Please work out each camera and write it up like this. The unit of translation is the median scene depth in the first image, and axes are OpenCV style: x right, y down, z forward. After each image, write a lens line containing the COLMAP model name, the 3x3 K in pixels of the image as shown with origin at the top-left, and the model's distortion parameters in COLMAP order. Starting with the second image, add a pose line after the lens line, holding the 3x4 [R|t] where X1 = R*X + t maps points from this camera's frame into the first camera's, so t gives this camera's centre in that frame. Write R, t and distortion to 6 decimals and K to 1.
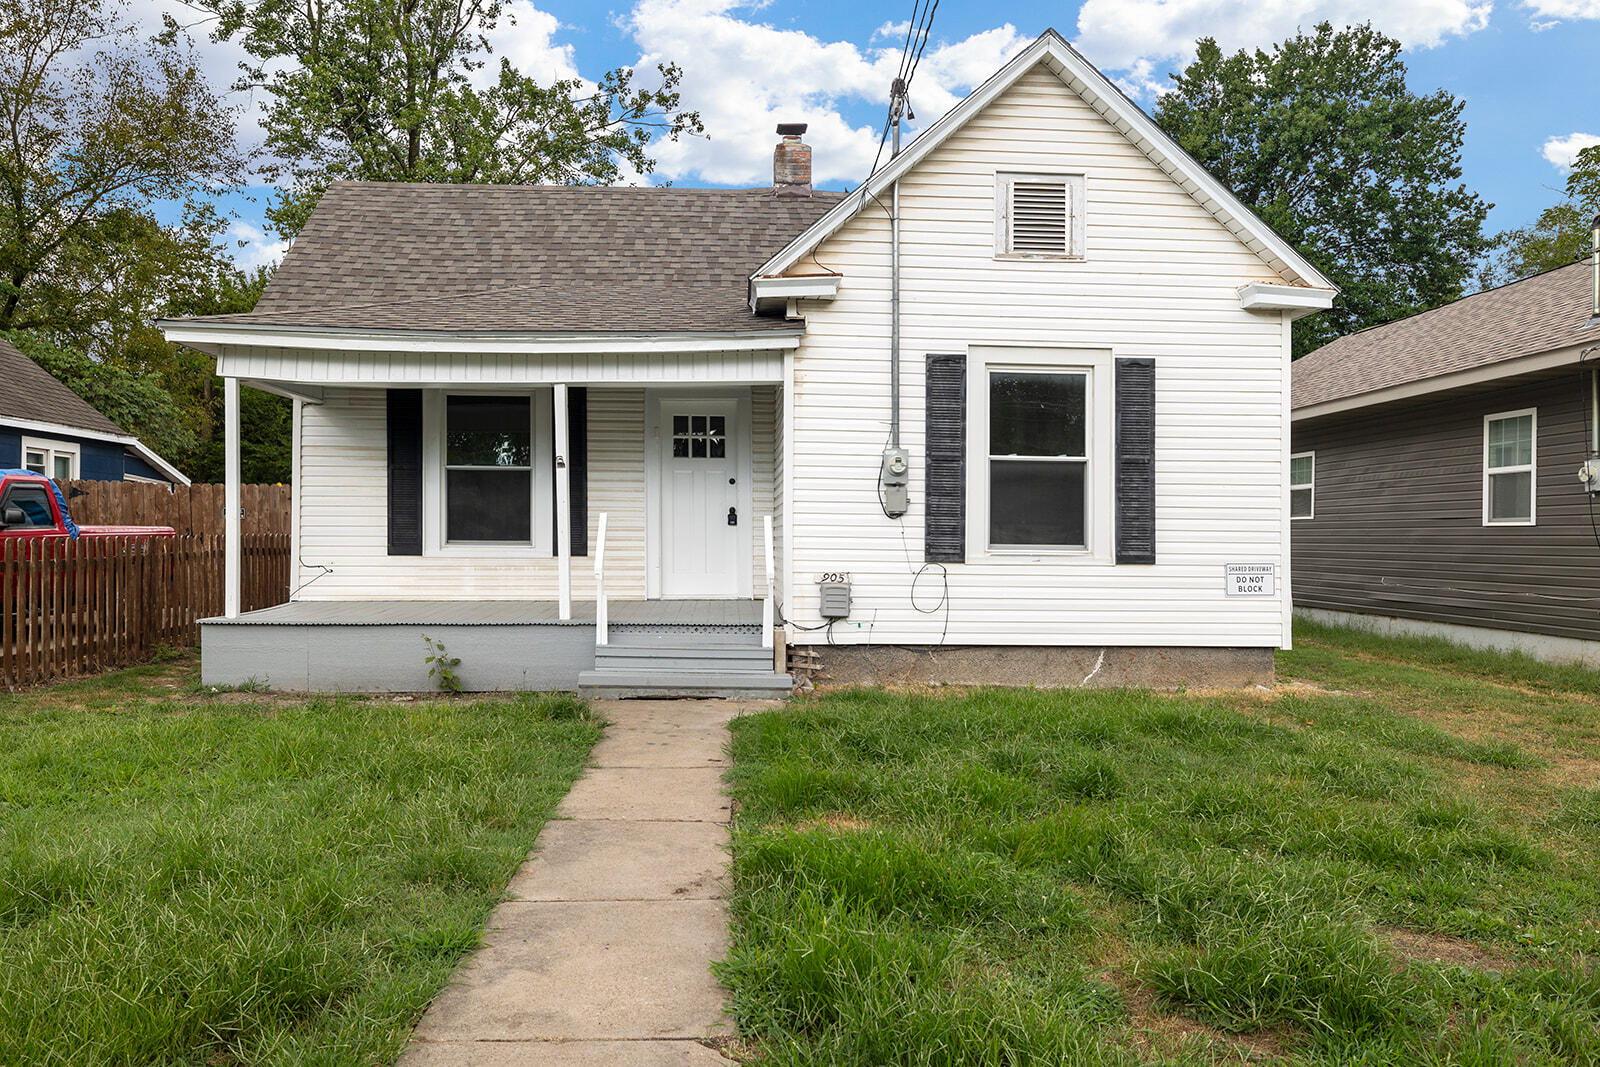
lens RADIAL K [[1159.3, 0, 800.0], [0, 1159.3, 533.5], [0, 0, 1]] dist [0.000096, -0.000196]
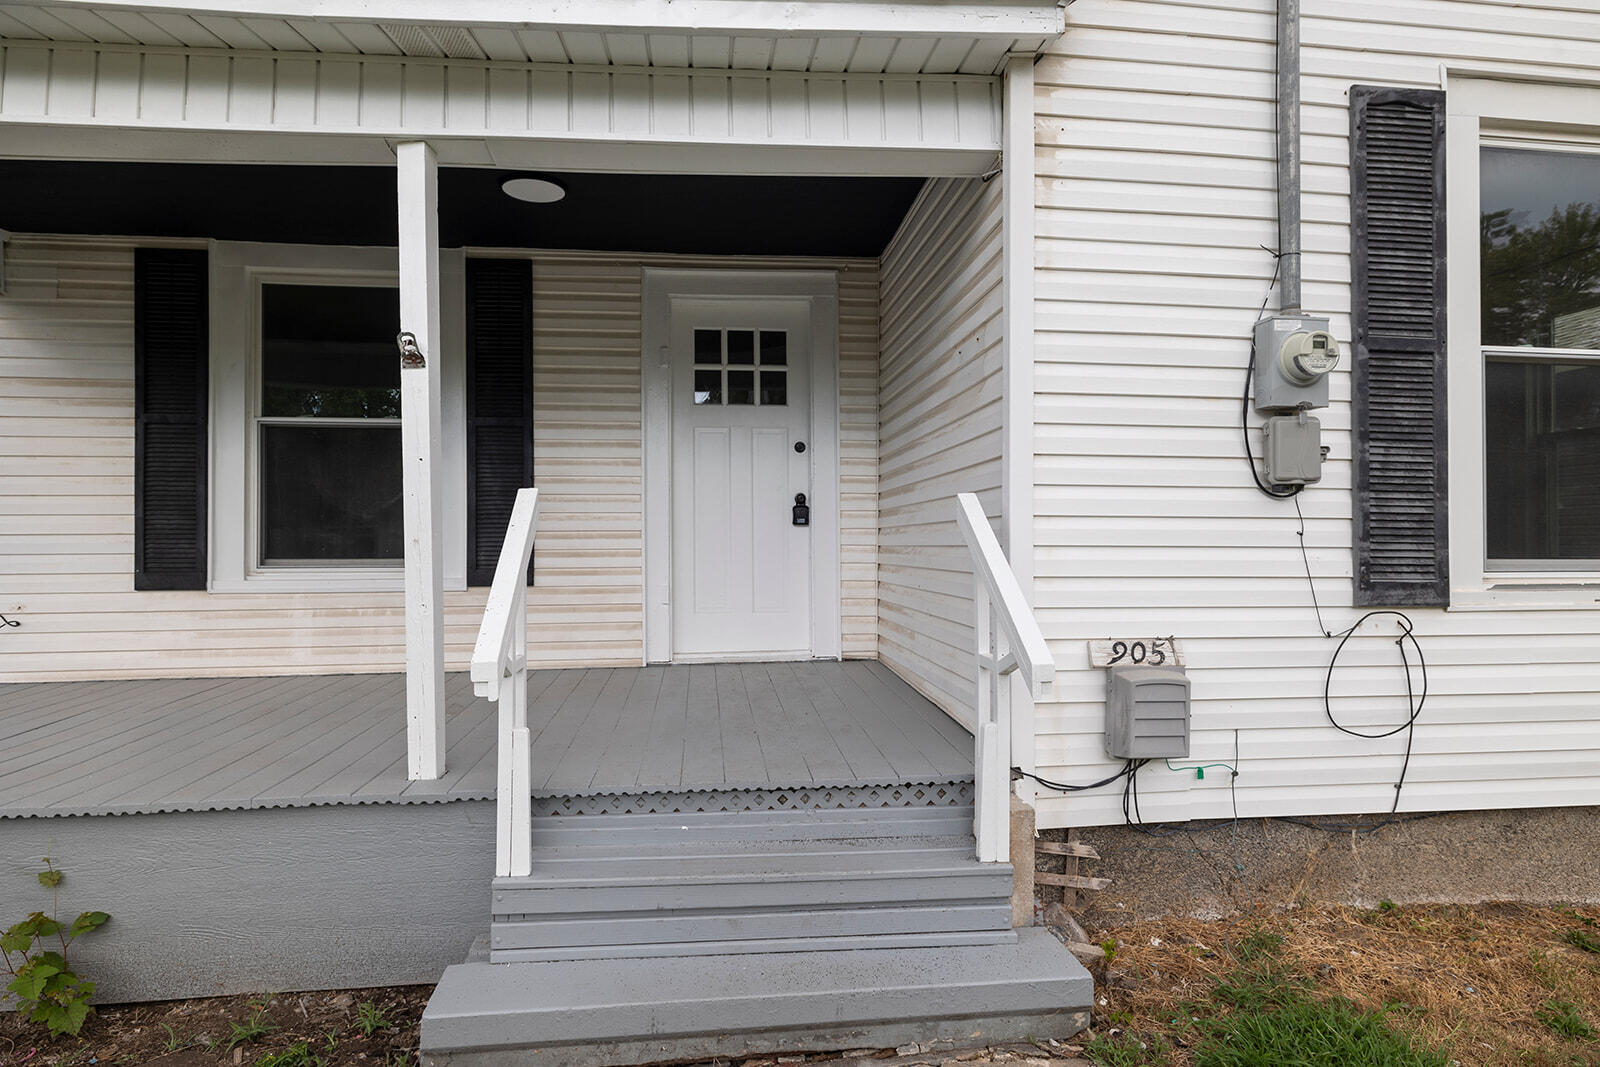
lens RADIAL K [[835.5, 0, 805.9], [0, 835.5, 487.6], [0, 0, 1]] dist [0.002715, 0.000549]
pose [[0.998130, -0.007325, 0.060694, -0.096611], [0.011112, 0.997996, -0.062302, -0.000516], [-0.060116, 0.062860, 0.996210, 0.720139]]
